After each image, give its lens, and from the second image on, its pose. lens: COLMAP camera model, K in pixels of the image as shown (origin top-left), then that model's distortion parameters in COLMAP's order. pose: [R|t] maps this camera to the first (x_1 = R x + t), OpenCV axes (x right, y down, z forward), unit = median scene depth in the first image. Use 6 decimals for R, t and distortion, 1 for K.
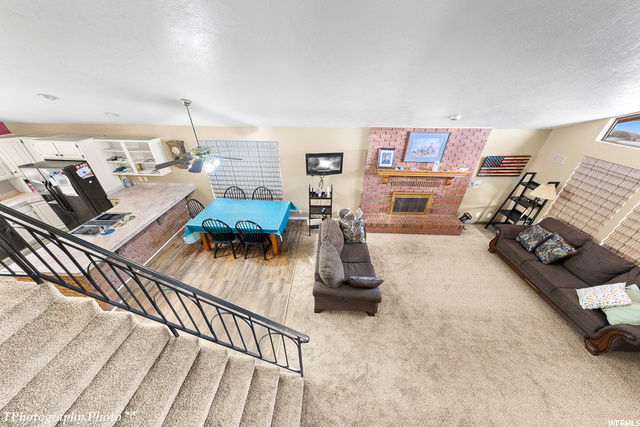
lens RADIAL K [[202.6, 0, 320.0], [0, 202.6, 213.5], [0, 0, 1]] dist [0.000600, -0.000121]
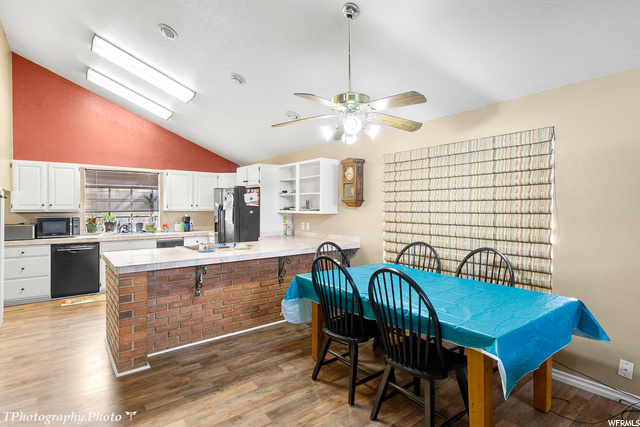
lens RADIAL K [[324.4, 0, 320.0], [0, 324.4, 213.5], [0, 0, 1]] dist [0.003915, 0.000618]
pose [[0.648313, 0.008560, -0.761325, -0.039042], [-0.398990, 0.855460, -0.330145, 0.148088], [0.648457, 0.517799, 0.558021, 0.490411]]
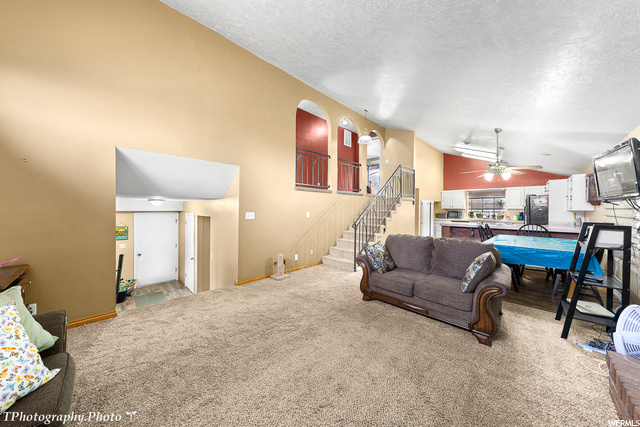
lens RADIAL K [[214.2, 0, 321.7], [0, 214.2, 208.5], [0, 0, 1]] dist [0.007281, -0.000096]
pose [[-0.668504, -0.006216, -0.743682, 0.830780], [-0.396778, 0.848743, 0.349574, -0.088113], [0.629022, 0.528769, -0.569855, 0.902582]]
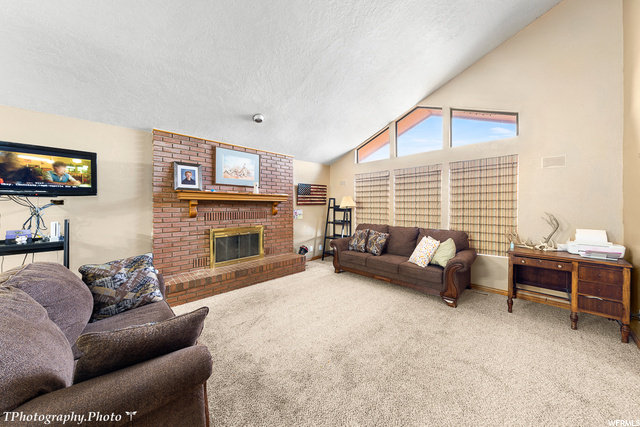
lens RADIAL K [[214.2, 0, 321.7], [0, 214.2, 208.5], [0, 0, 1]] dist [0.007281, -0.000096]
pose [[0.688804, -0.002701, 0.724943, 0.107438], [0.382946, 0.850446, -0.360687, 0.265072], [-0.615550, 0.526056, 0.586825, 0.341652]]
